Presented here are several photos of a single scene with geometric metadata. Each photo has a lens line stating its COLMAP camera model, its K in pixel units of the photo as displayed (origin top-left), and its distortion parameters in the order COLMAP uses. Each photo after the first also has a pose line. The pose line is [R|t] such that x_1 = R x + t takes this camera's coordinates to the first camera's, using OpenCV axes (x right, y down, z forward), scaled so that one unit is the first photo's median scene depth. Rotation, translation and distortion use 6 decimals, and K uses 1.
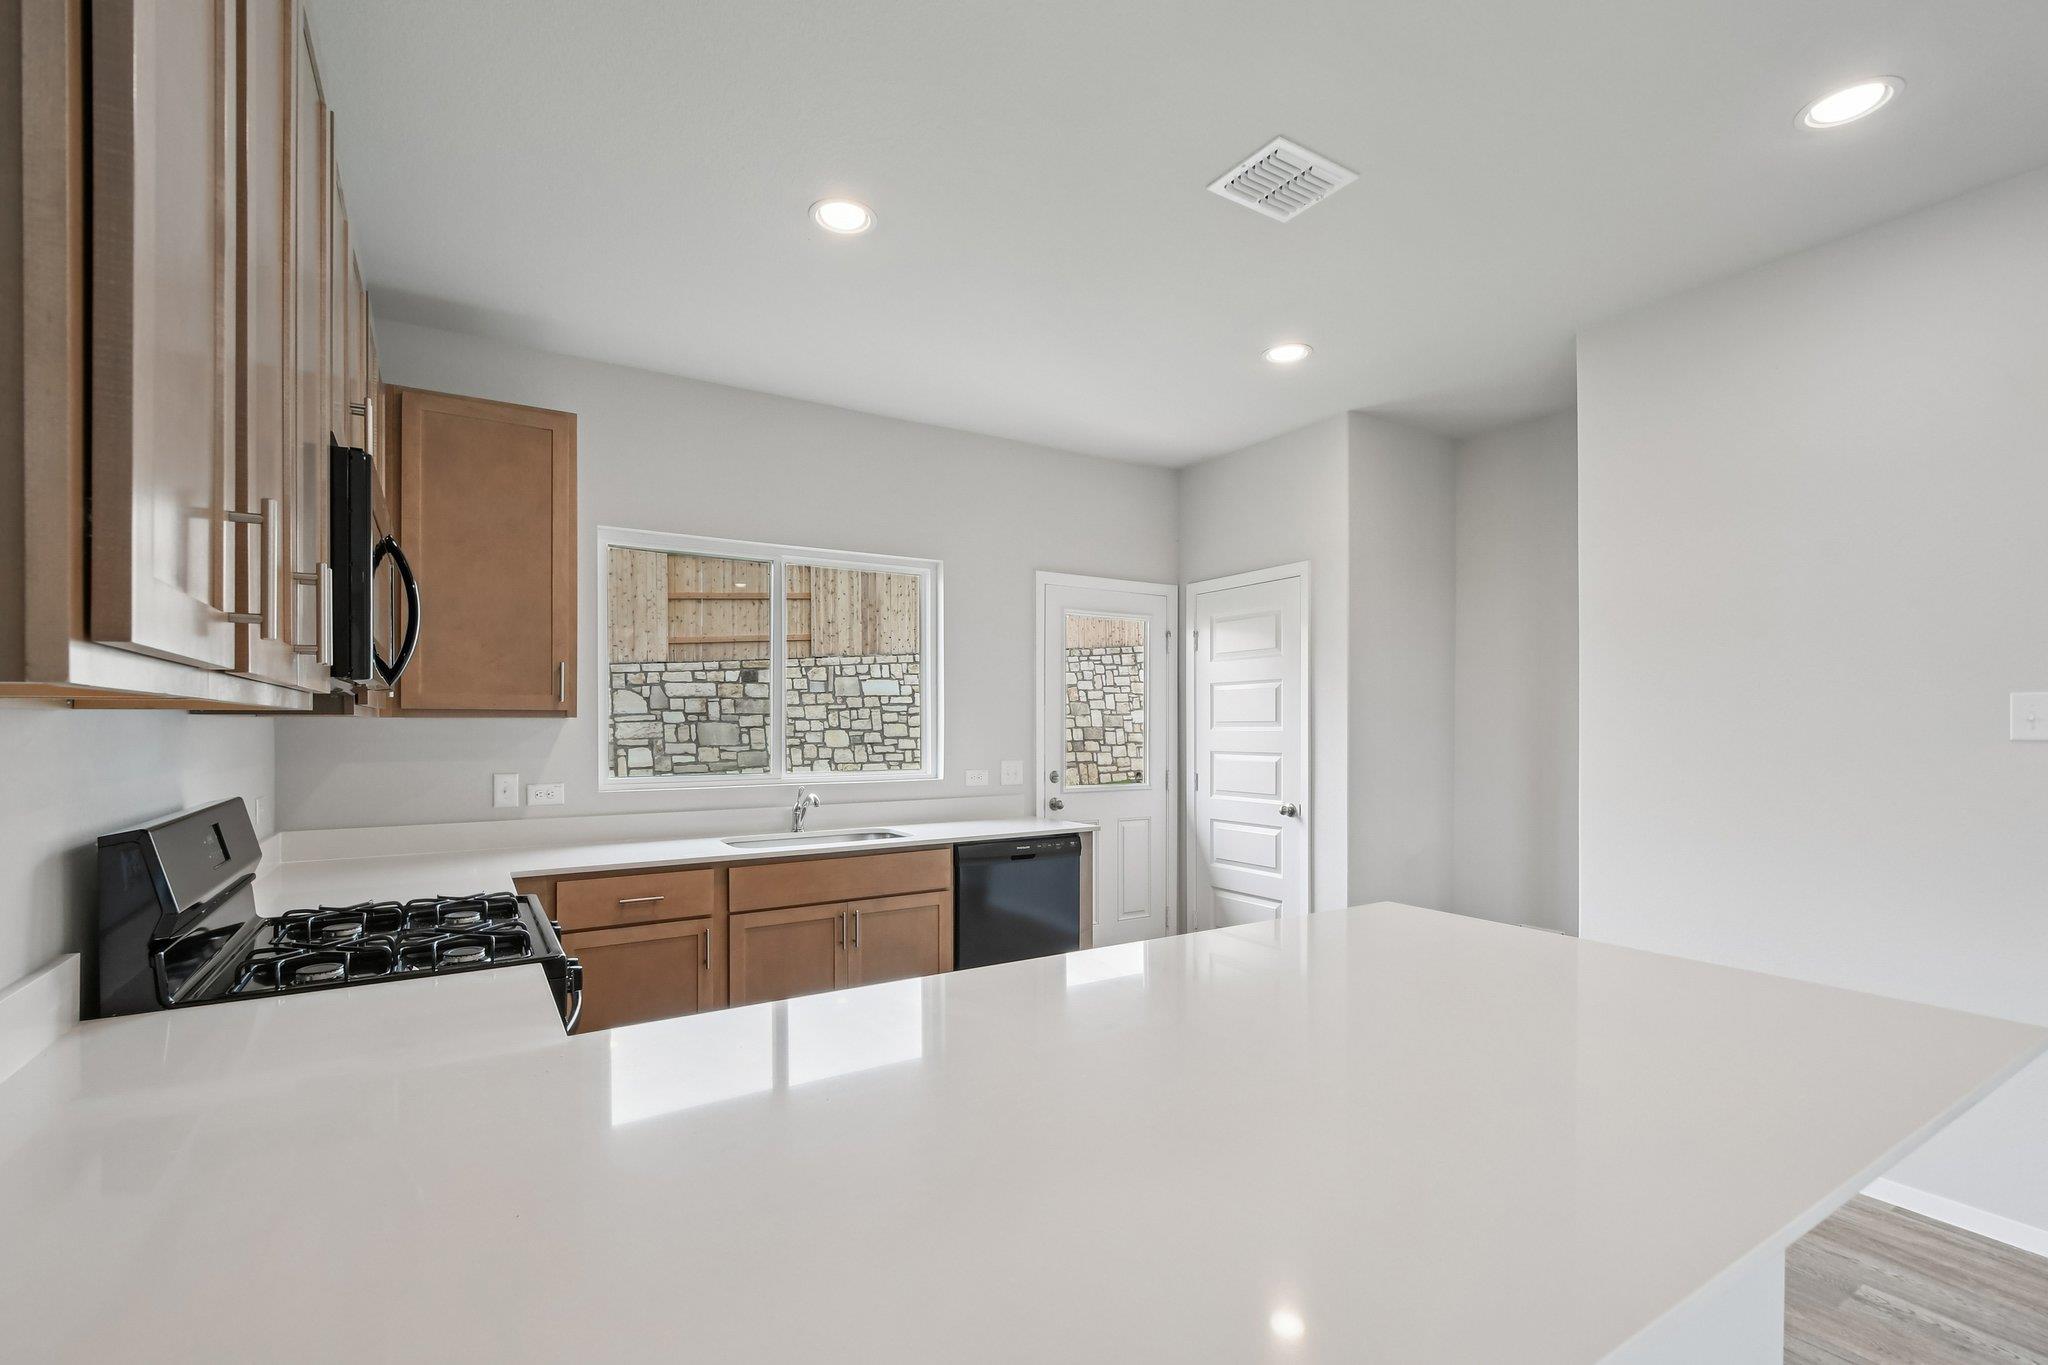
lens RADIAL K [[905.5, 0, 1017.7], [0, 905.5, 730.8], [0, 0, 1]] dist [0.000462, -0.000554]
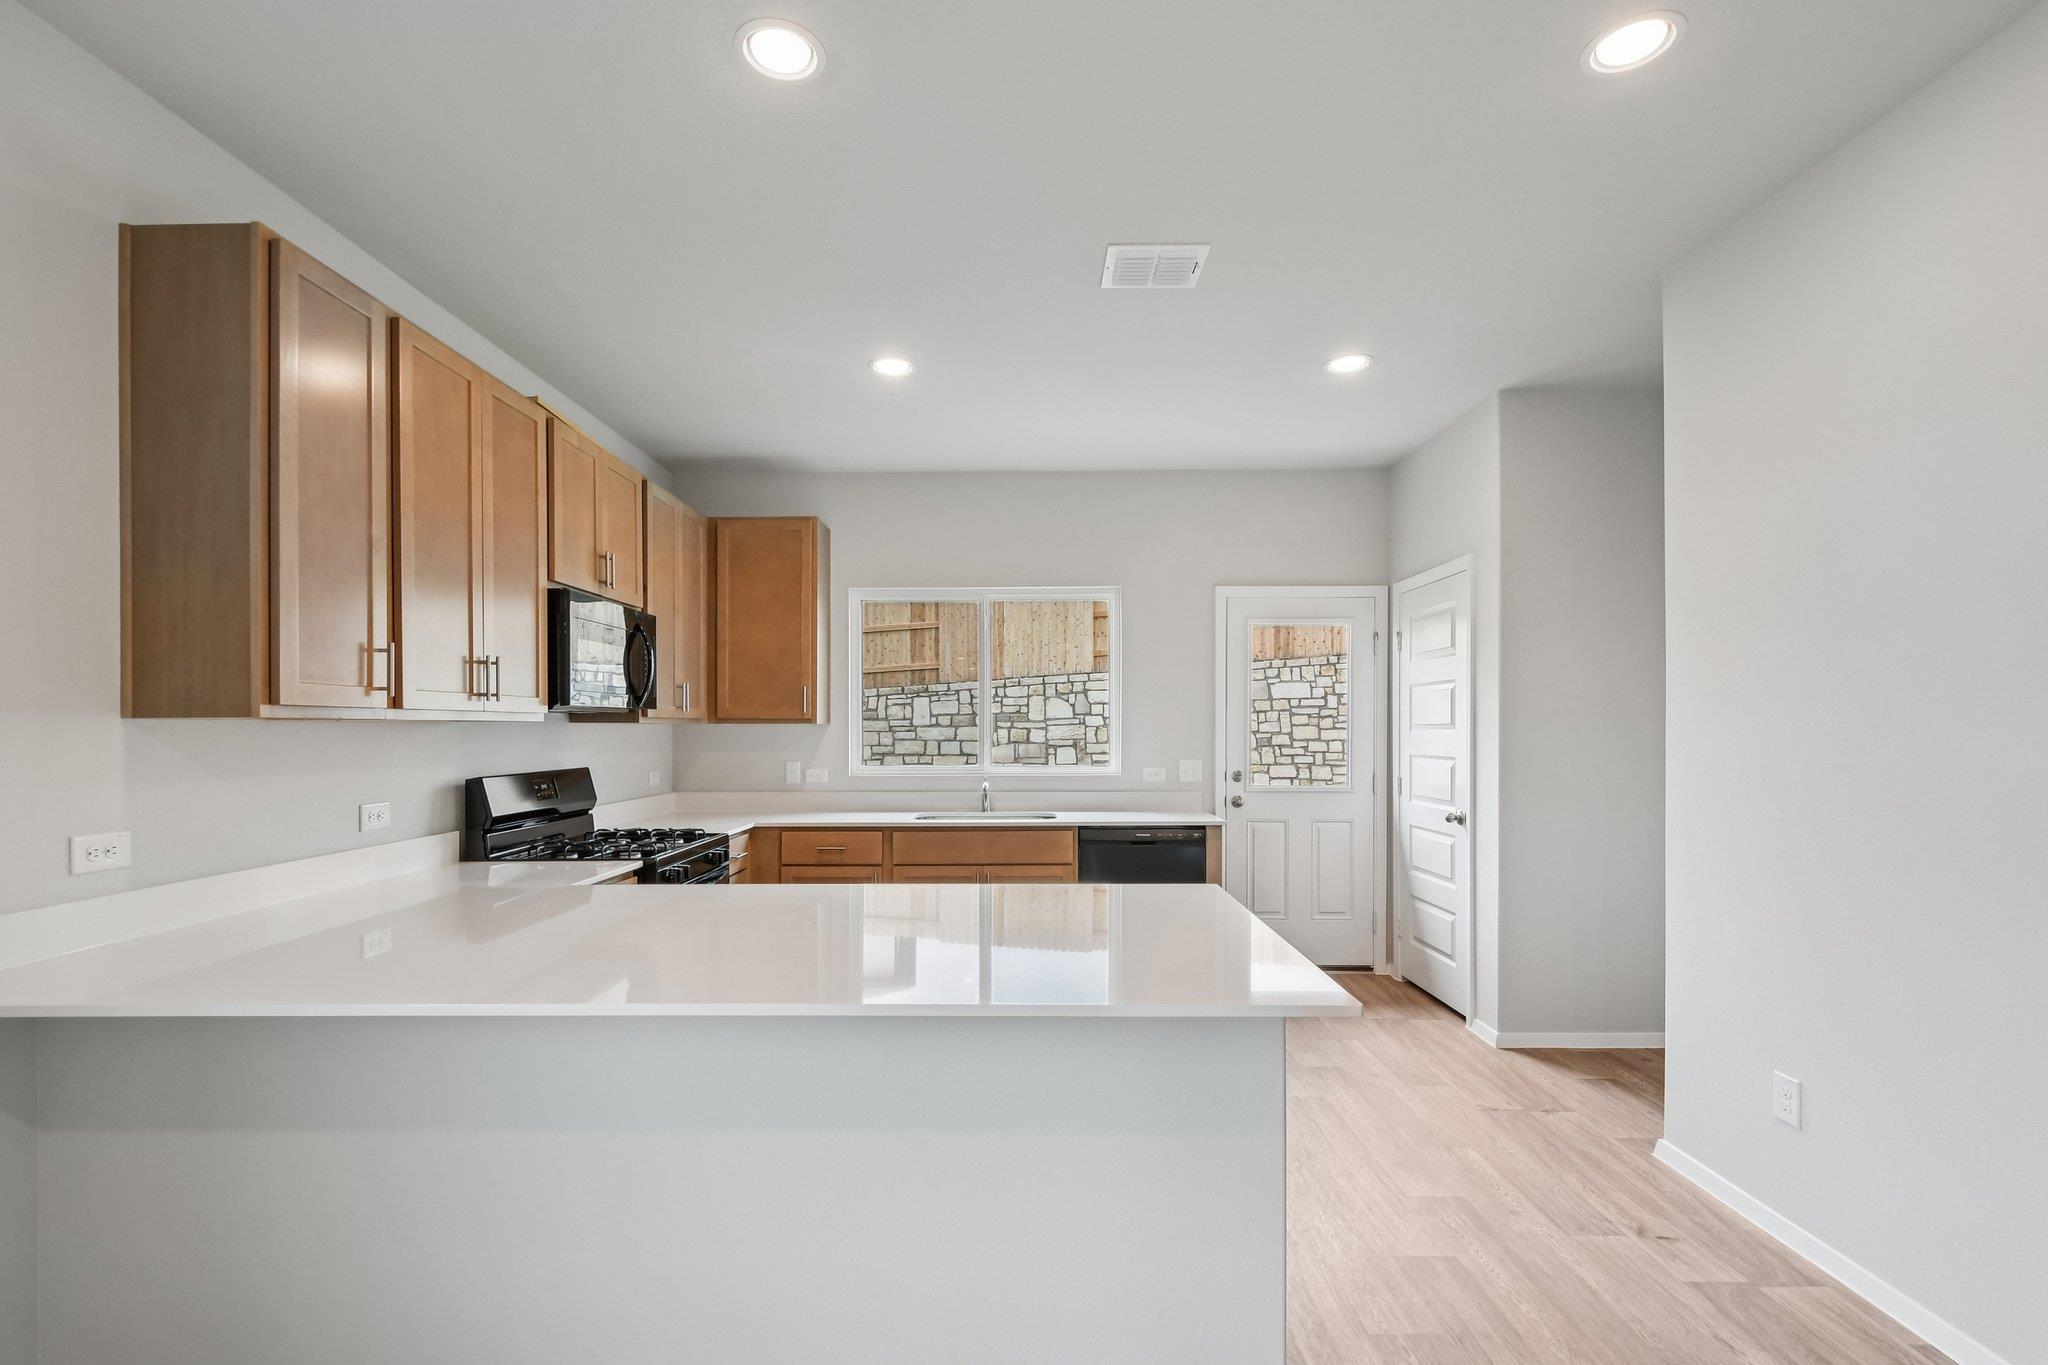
lens RADIAL K [[903.9, 0, 1014.9], [0, 903.9, 732.4], [0, 0, 1]] dist [-0.000865, -0.000752]
pose [[0.843680, 0.002369, -0.536841, 0.150695], [-0.002818, 0.999996, -0.000016, -0.000128], [0.536839, 0.001526, 0.843683, -0.017037]]
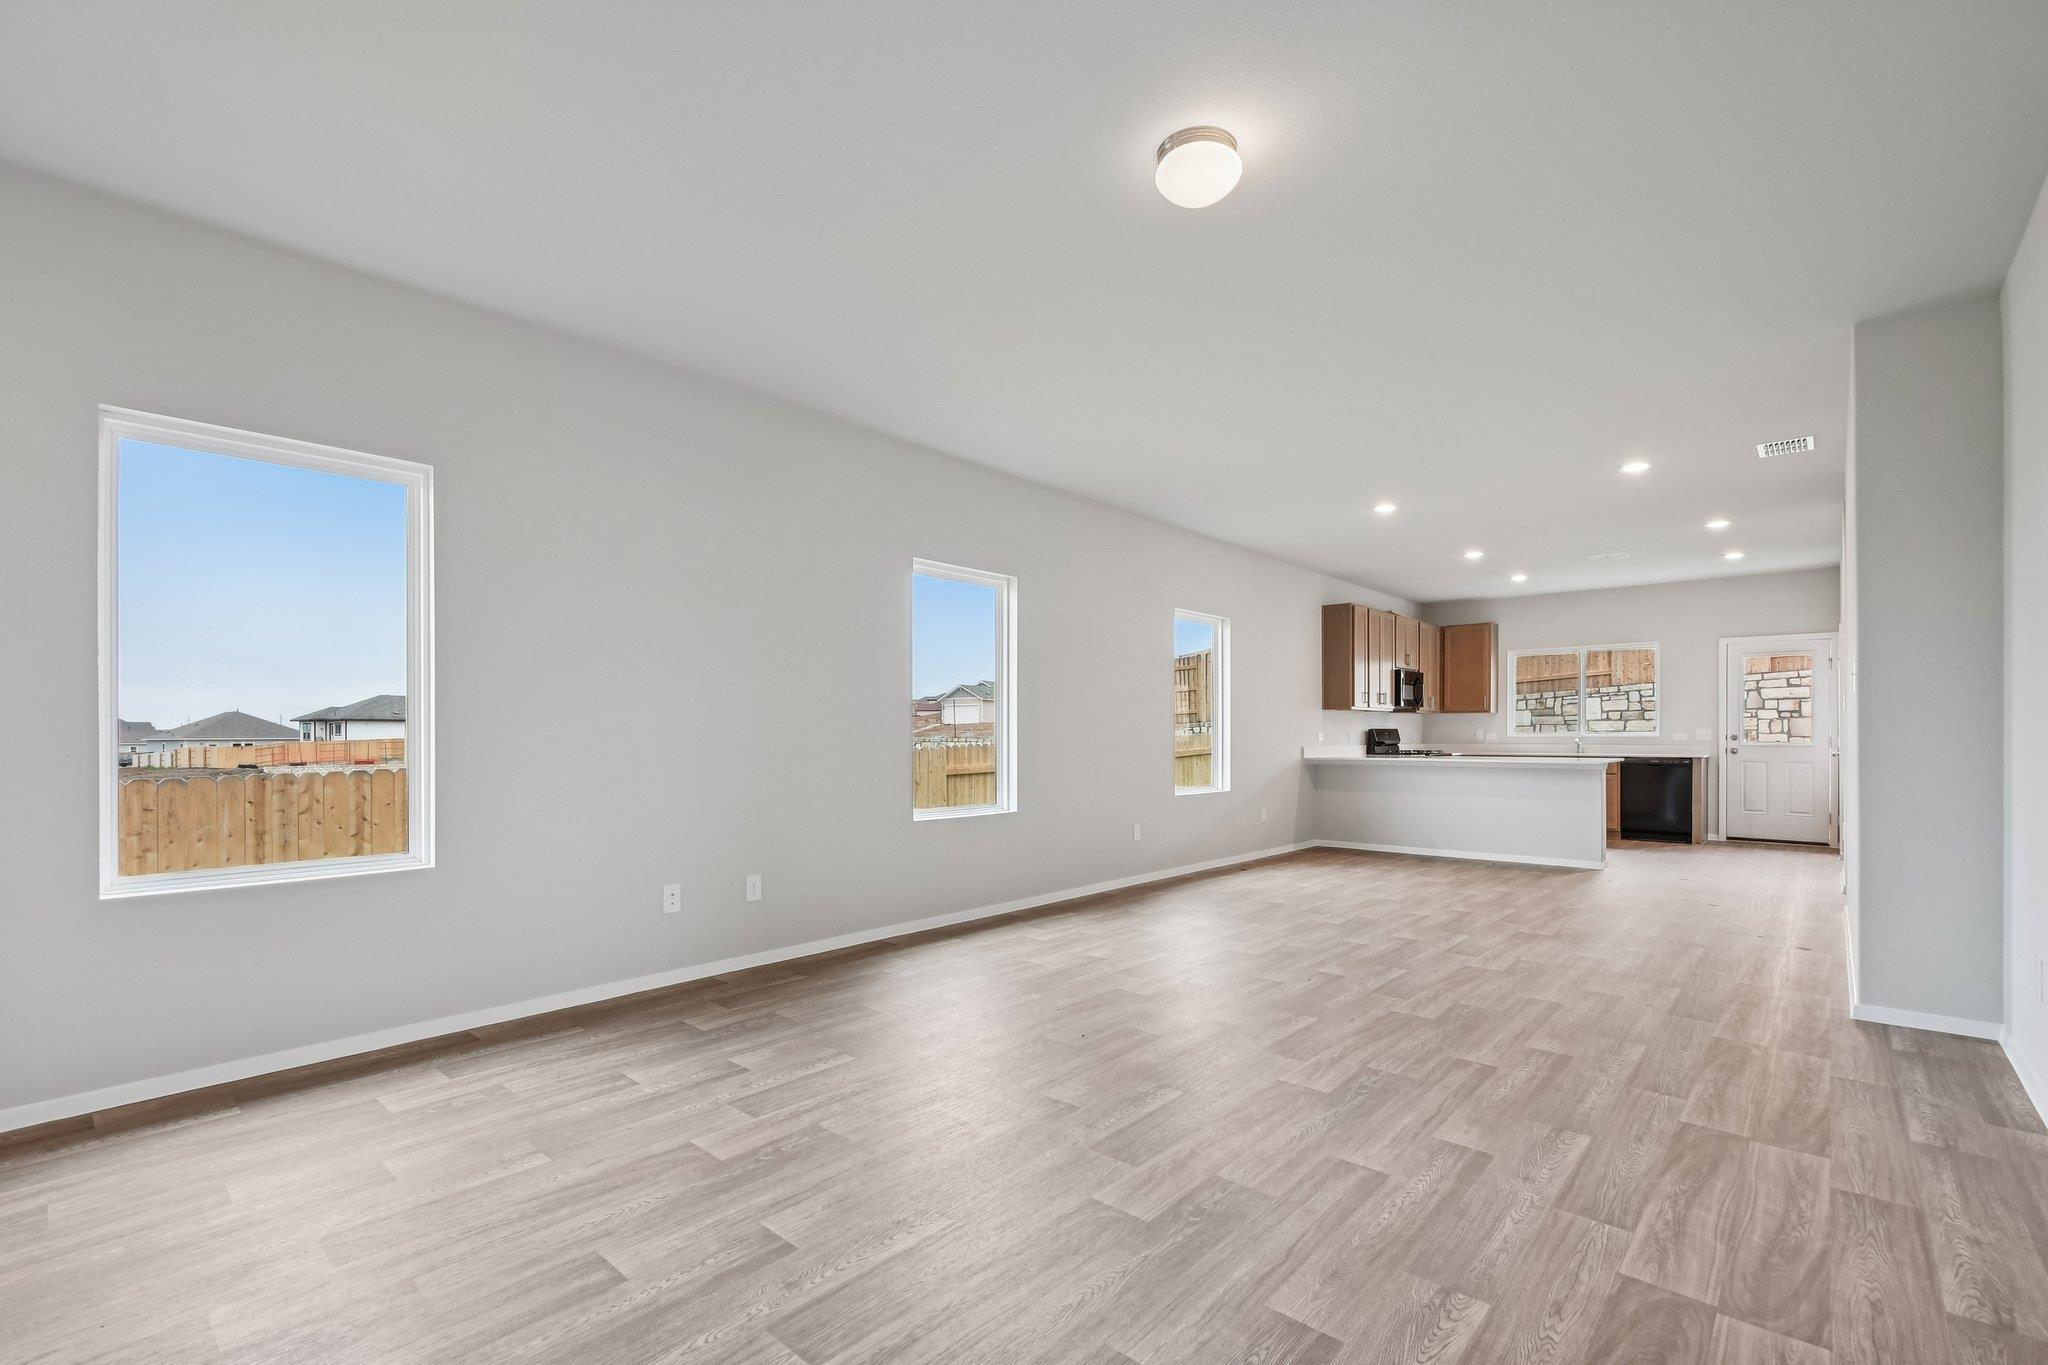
lens RADIAL K [[903.9, 0, 1014.9], [0, 903.9, 732.4], [0, 0, 1]] dist [-0.000865, -0.000752]
pose [[0.275821, -0.000018, -0.961209, 0.594325], [-0.005206, 0.999985, -0.001513, 0.019498], [0.961195, 0.005421, 0.275817, -0.428683]]
